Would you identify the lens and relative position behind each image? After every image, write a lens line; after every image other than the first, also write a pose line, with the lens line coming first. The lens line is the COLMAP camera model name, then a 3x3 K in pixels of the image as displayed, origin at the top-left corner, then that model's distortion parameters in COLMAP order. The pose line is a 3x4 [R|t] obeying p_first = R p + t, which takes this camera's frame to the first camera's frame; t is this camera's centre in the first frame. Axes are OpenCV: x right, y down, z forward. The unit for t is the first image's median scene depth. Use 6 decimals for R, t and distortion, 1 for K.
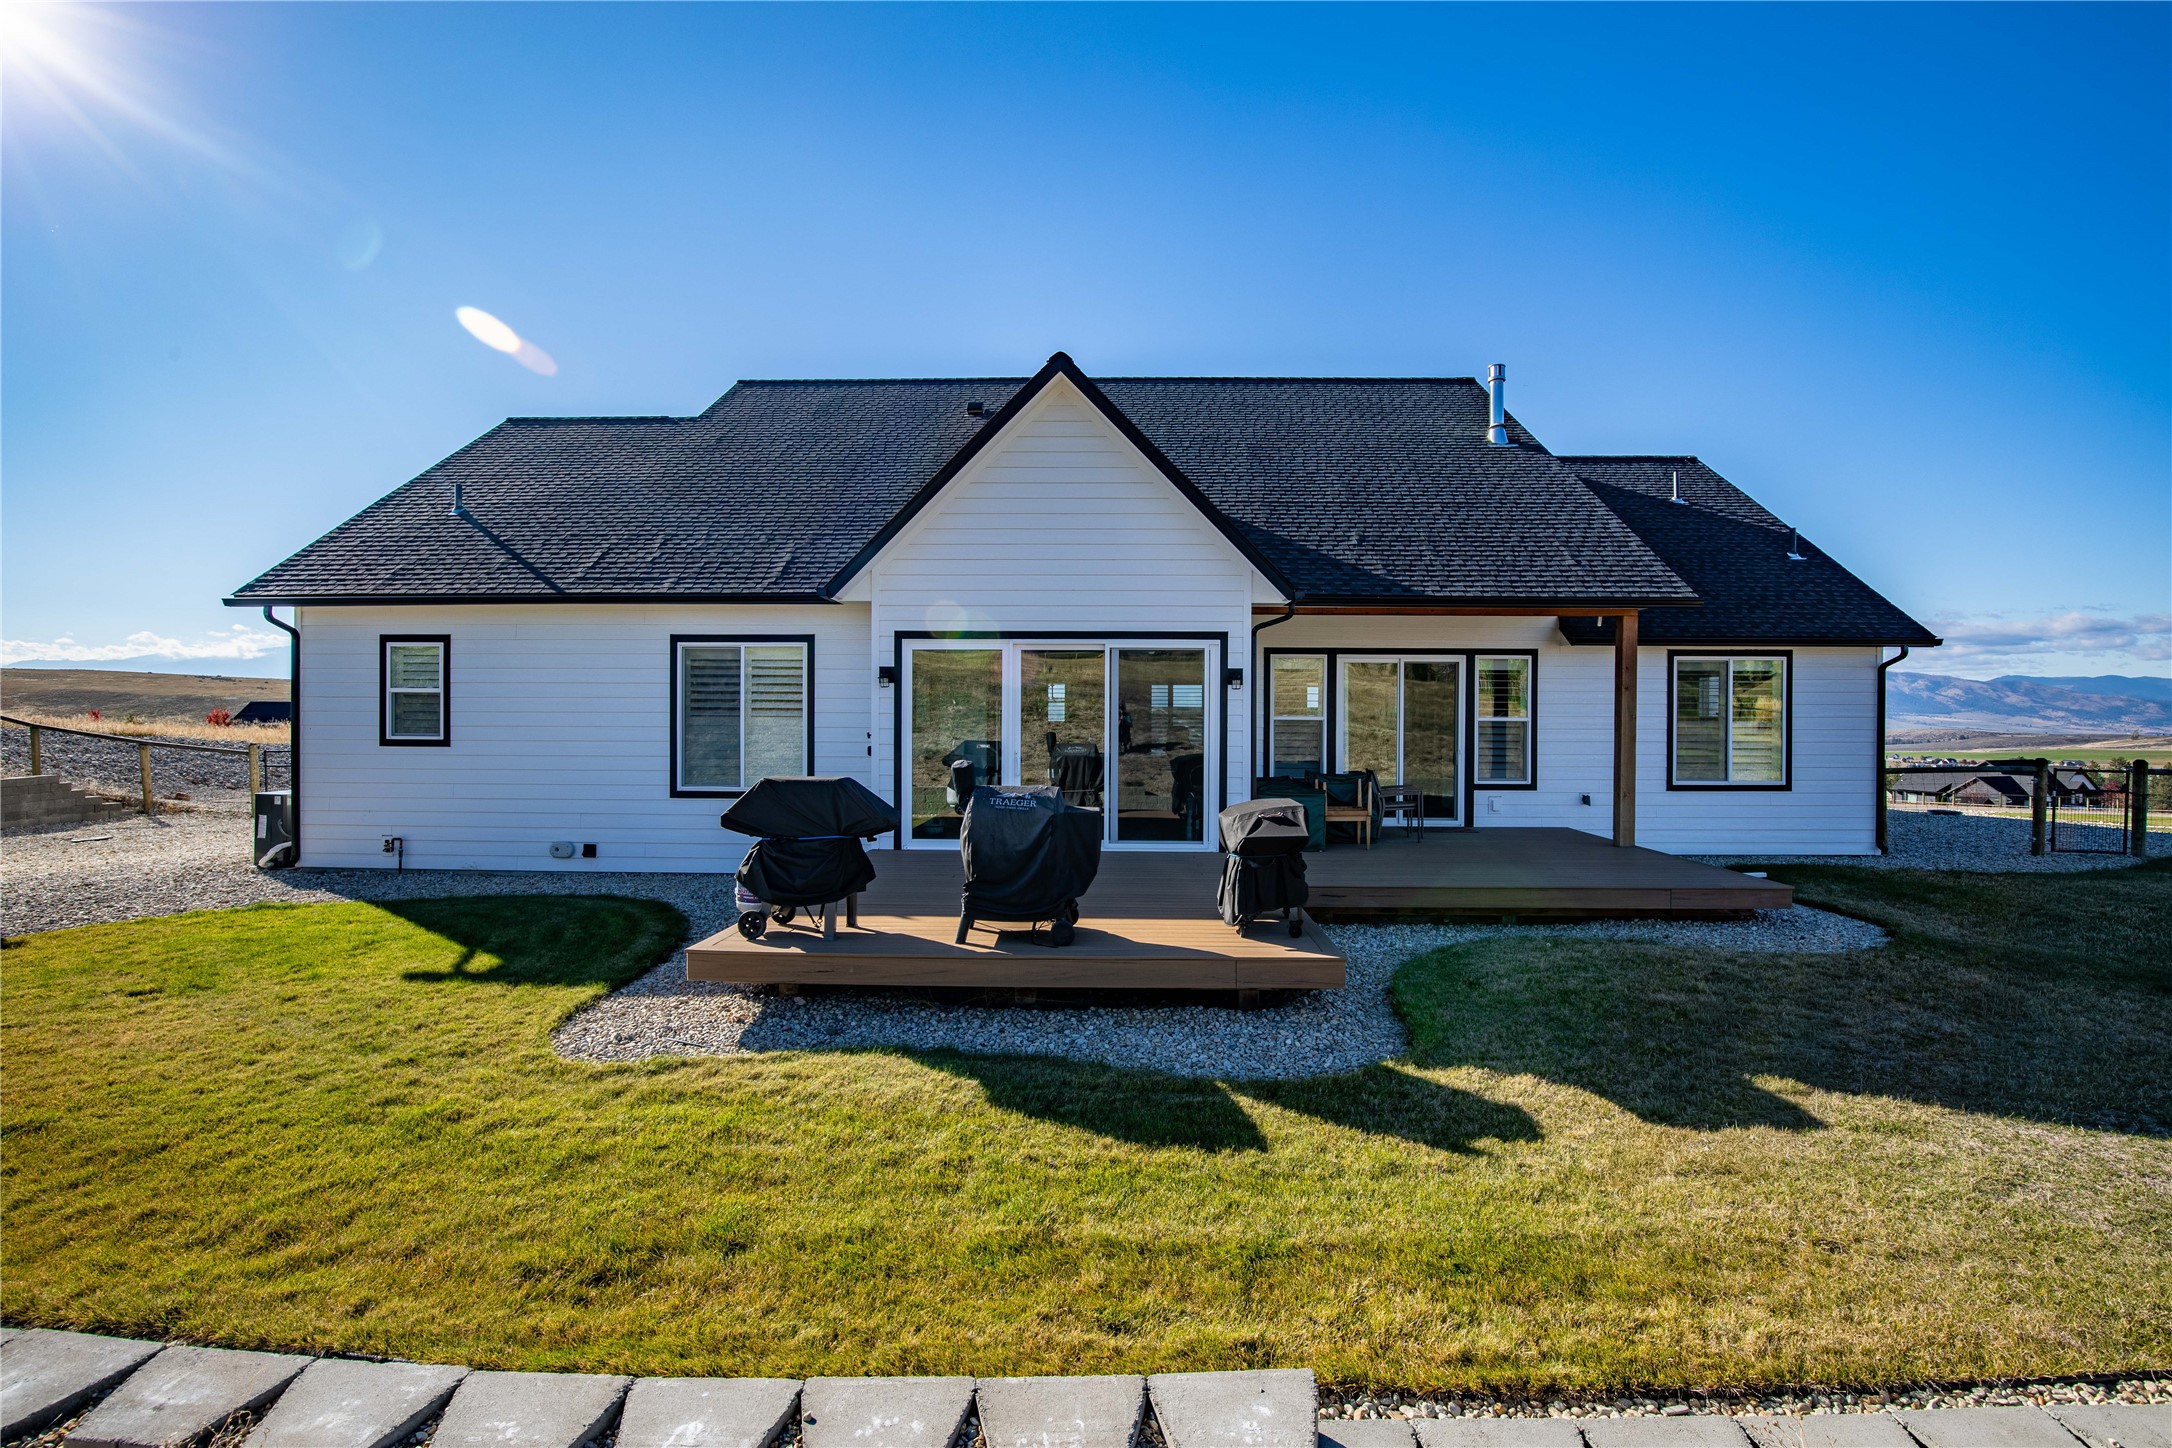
lens RADIAL K [[995.2, 0, 1096.9], [0, 995.2, 735.7], [0, 0, 1]] dist [-0.025648, -0.000122]
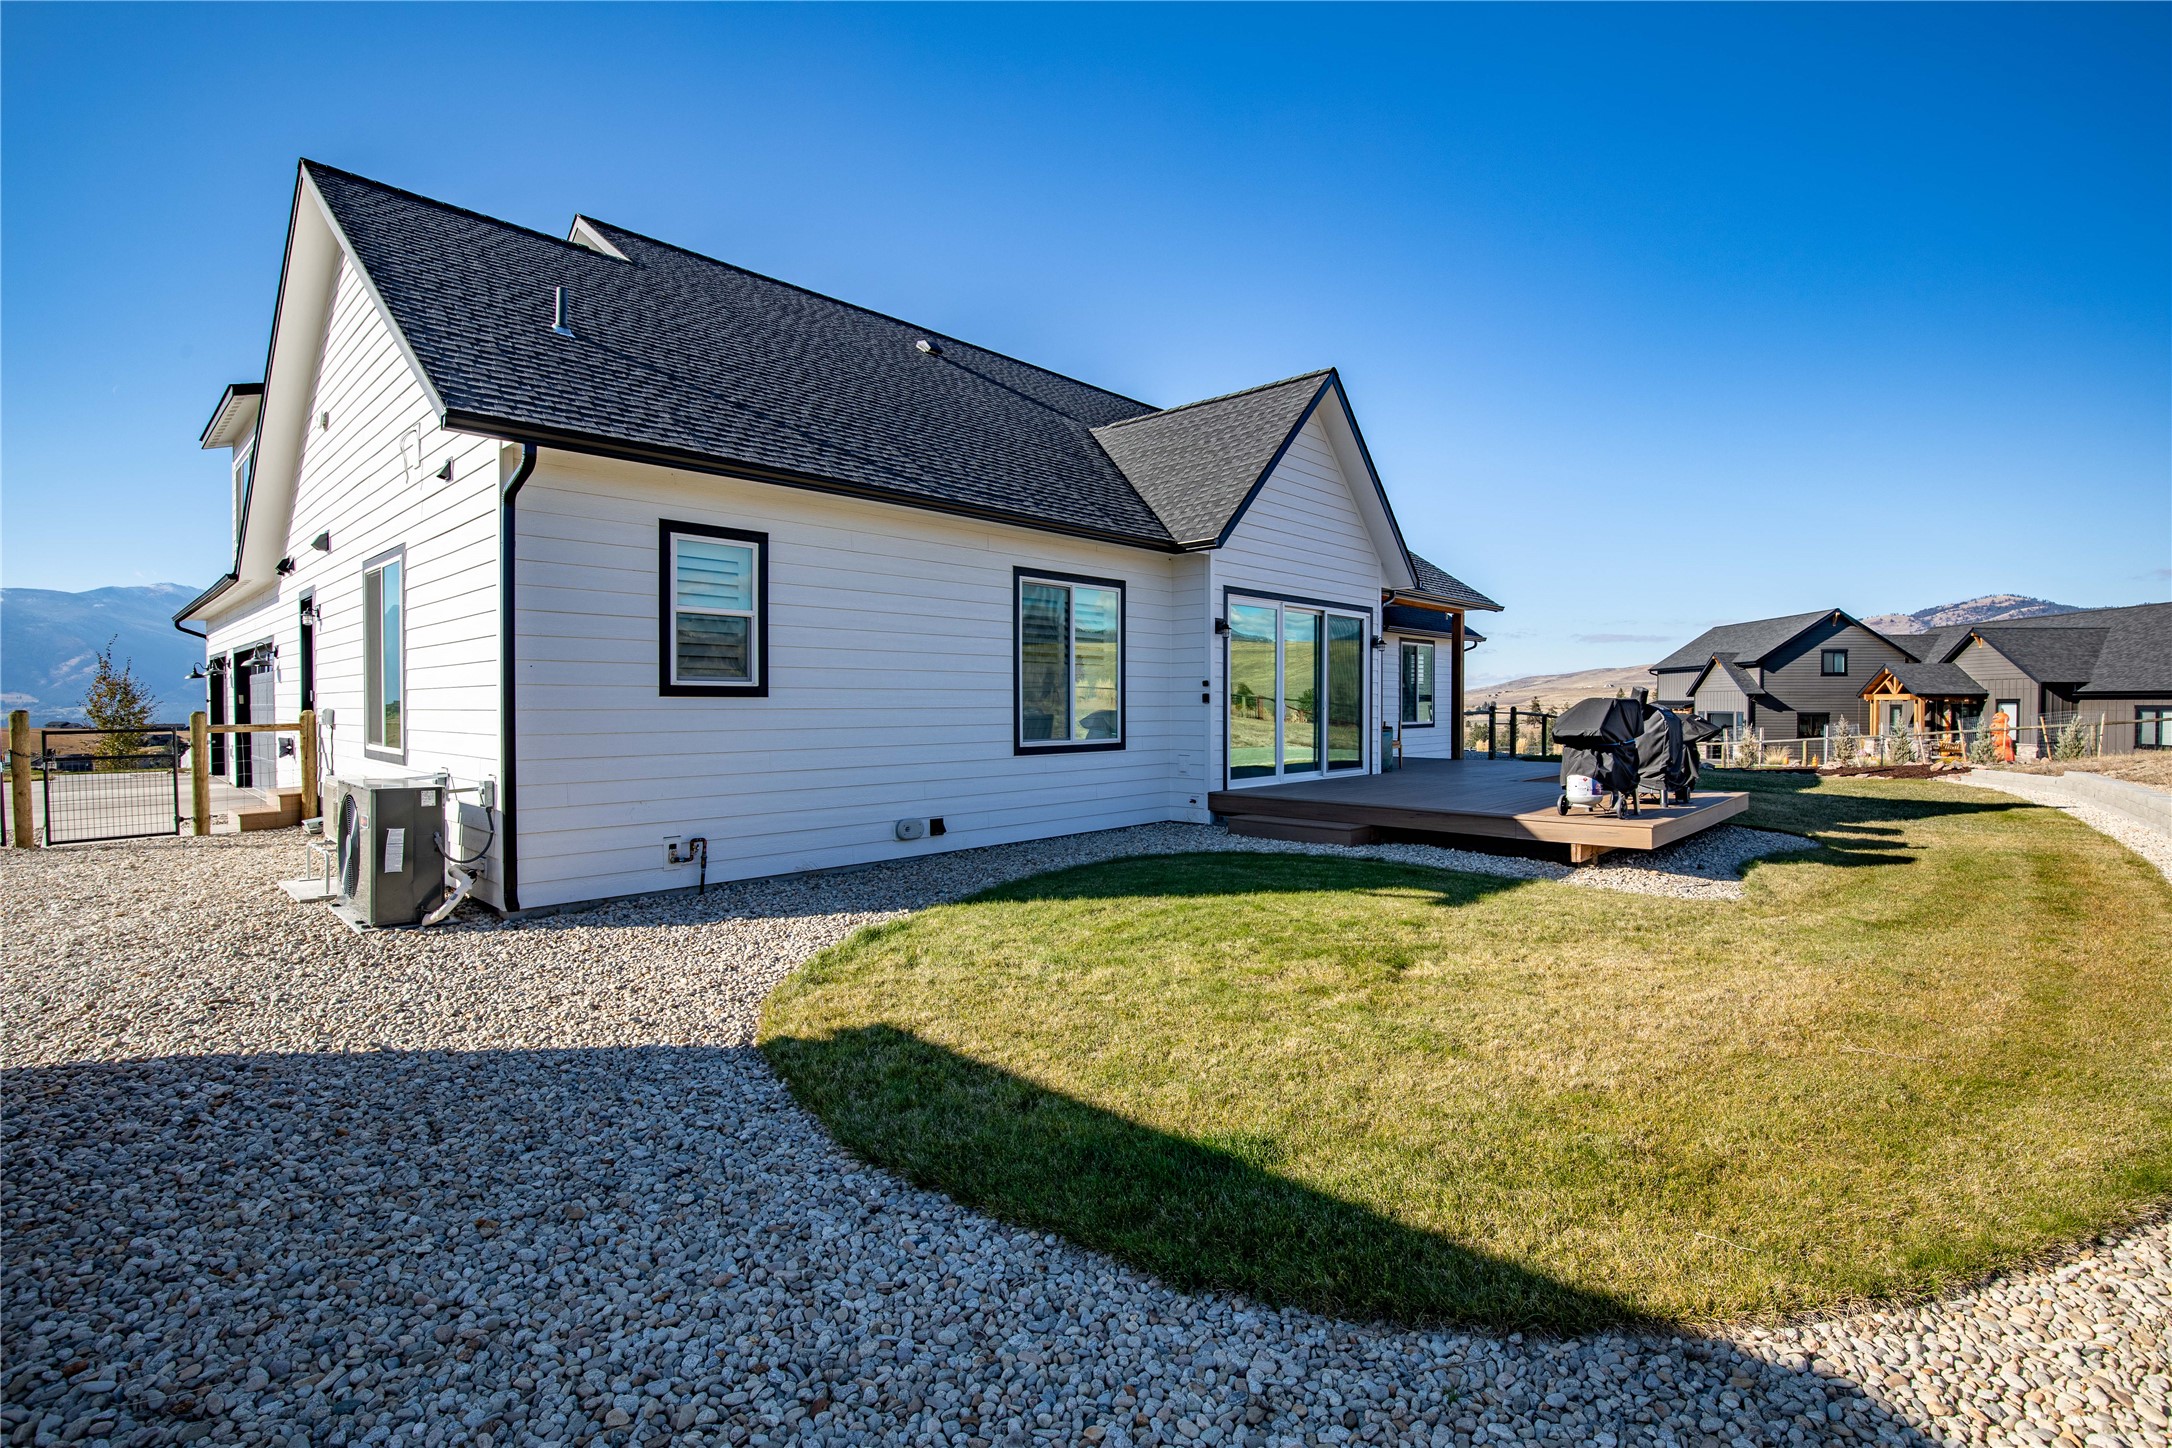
lens RADIAL K [[995.2, 0, 1080.3], [0, 995.2, 716.9], [0, 0, 1]] dist [-0.025648, -0.000122]
pose [[0.661829, -0.015187, 0.749501, -1.026406], [0.021371, 0.999771, 0.001387, 0.028630], [-0.749350, 0.015100, 0.662002, 0.378865]]
